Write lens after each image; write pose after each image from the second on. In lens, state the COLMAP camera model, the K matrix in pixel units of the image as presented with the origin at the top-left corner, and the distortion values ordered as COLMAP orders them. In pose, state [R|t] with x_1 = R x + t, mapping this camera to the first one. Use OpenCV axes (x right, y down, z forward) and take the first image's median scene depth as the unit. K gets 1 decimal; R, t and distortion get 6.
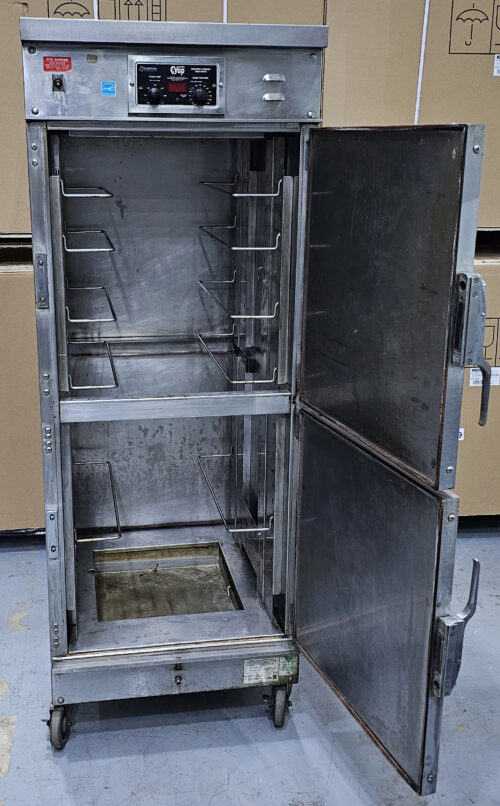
lens RADIAL K [[879.4, 0, 209.7], [0, 879.4, 374.9], [0, 0, 1]] dist [0.004533, 0.029890]
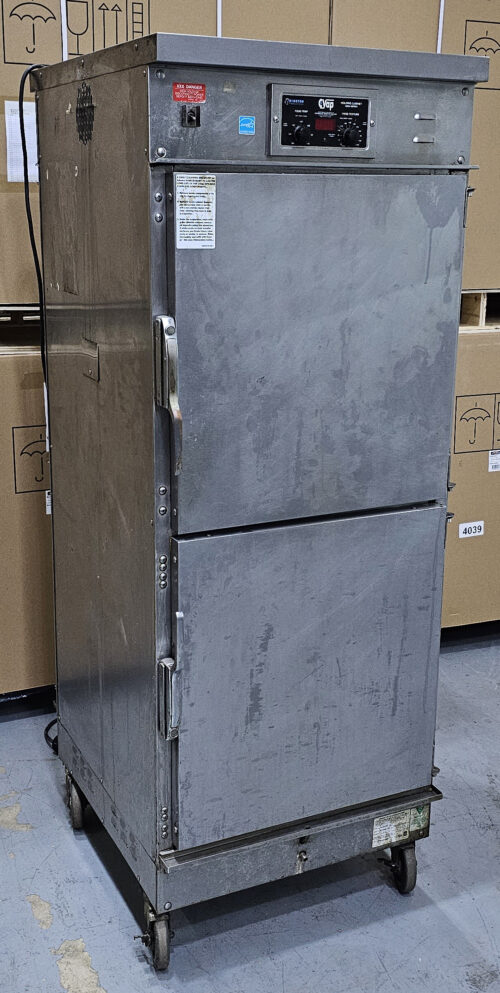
lens RADIAL K [[1110.1, 0, 259.1], [0, 1110.1, 468.7], [0, 0, 1]] dist [0.029640, -0.009449]
pose [[0.956950, -0.065727, 0.282714, -0.404697], [0.066476, 0.997764, 0.006954, -0.020369], [-0.282539, 0.012139, 0.959179, 0.032750]]
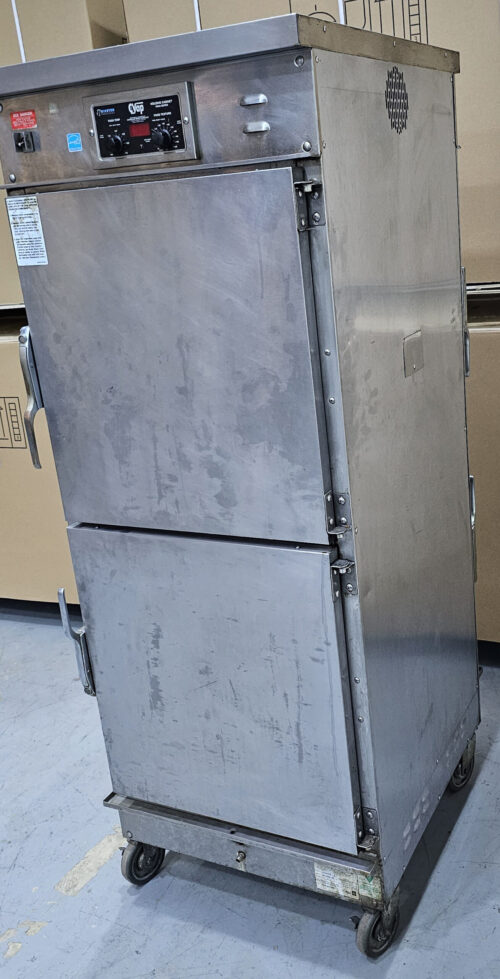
lens RADIAL K [[925.1, 0, 310.3], [0, 925.1, 445.8], [0, 0, 1]] dist [0.012638, -0.003574]
pose [[0.816968, 0.083771, -0.570566, 0.567306], [-0.050716, 0.995996, 0.073614, -0.118294], [0.574448, -0.031203, 0.817946, 0.411135]]
